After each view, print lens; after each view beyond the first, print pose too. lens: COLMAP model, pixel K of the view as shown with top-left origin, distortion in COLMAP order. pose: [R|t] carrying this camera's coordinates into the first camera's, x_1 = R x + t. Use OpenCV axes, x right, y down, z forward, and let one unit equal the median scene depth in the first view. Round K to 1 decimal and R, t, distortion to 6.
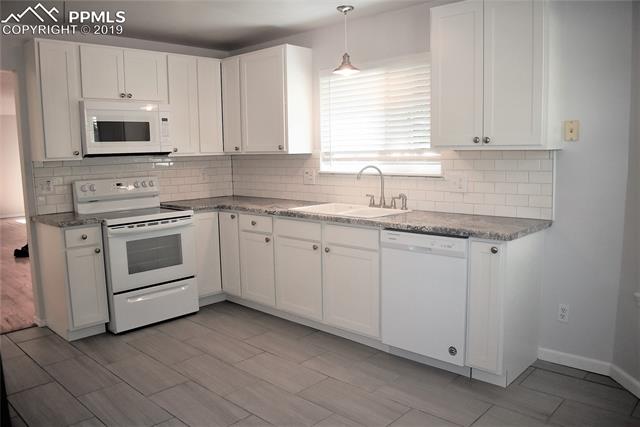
lens RADIAL K [[519.8, 0, 320.0], [0, 519.8, 213.5], [0, 0, 1]] dist [0.004897, 0.000586]
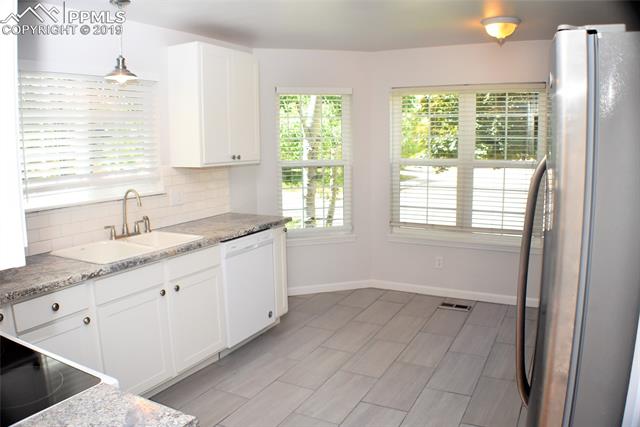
lens RADIAL K [[496.0, 0, 320.0], [0, 496.0, 213.5], [0, 0, 1]] dist [-0.009005, -0.002757]
pose [[-0.246732, -0.120442, 0.961570, -0.808511], [0.143575, 0.976753, 0.159184, -0.144678], [-0.958389, 0.177333, -0.223703, 0.928837]]
